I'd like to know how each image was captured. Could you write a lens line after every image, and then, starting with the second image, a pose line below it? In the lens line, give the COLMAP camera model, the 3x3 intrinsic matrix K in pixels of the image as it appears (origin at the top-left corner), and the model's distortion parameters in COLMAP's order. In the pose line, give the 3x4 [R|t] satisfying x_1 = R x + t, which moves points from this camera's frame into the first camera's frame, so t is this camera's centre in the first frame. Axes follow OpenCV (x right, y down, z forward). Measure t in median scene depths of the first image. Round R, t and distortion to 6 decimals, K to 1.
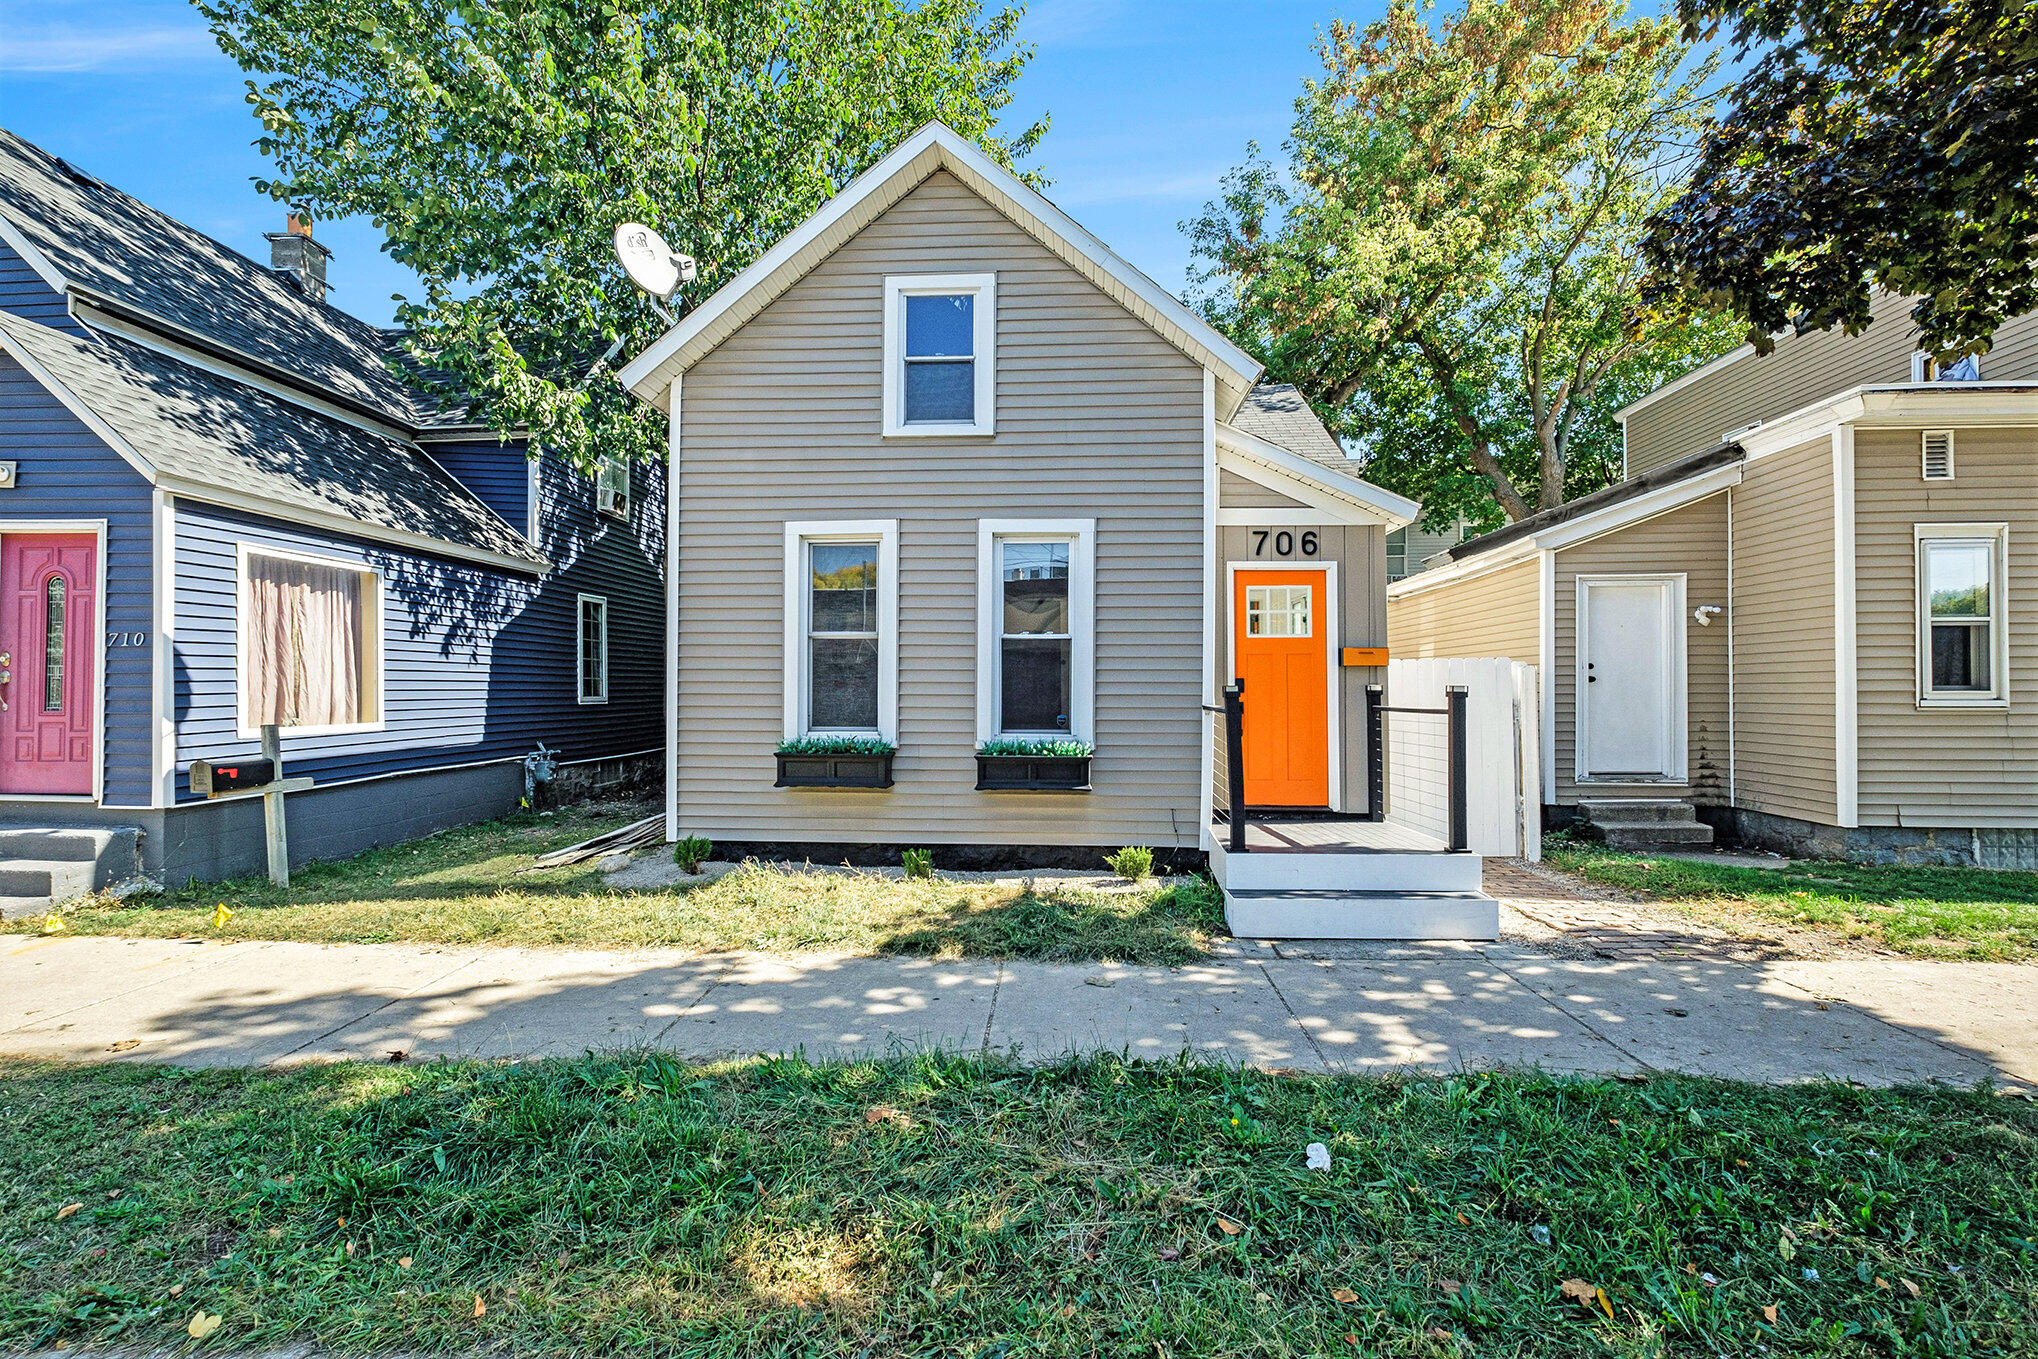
lens RADIAL K [[890.0, 0, 1024.0], [0, 890.0, 666.7], [0, 0, 1]] dist [-0.011232, 0.001498]
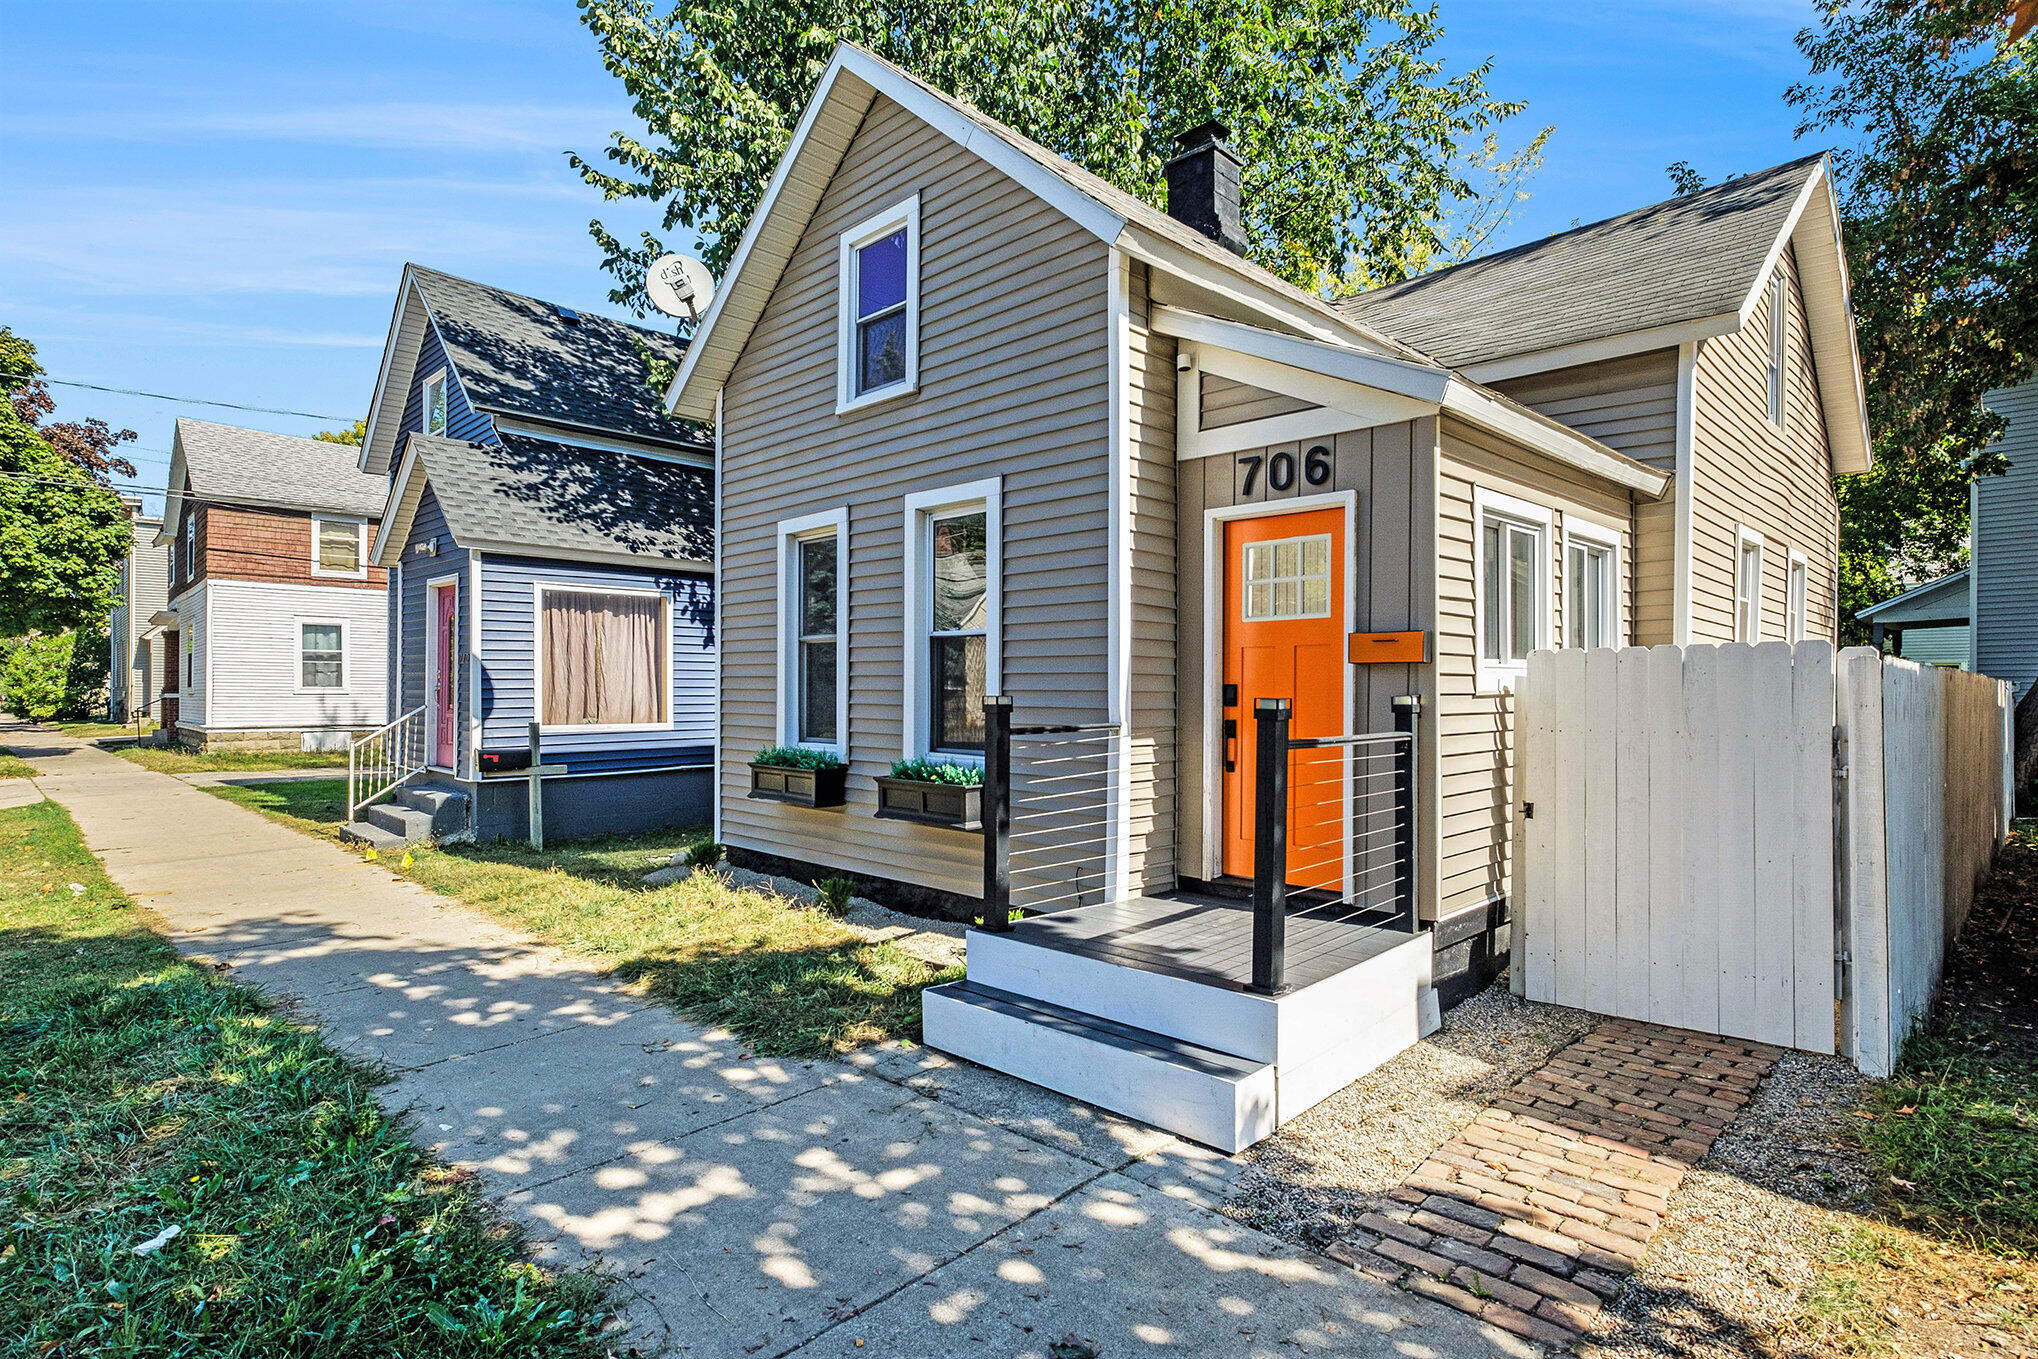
lens RADIAL K [[1045.9, 0, 1019.0], [0, 1045.9, 679.5], [0, 0, 1]] dist [-0.002639, -0.000797]
pose [[0.747960, -0.005914, -0.663718, 0.684505], [0.013729, 0.999884, 0.006562, 0.002134], [0.663602, -0.014020, 0.747954, 0.335397]]
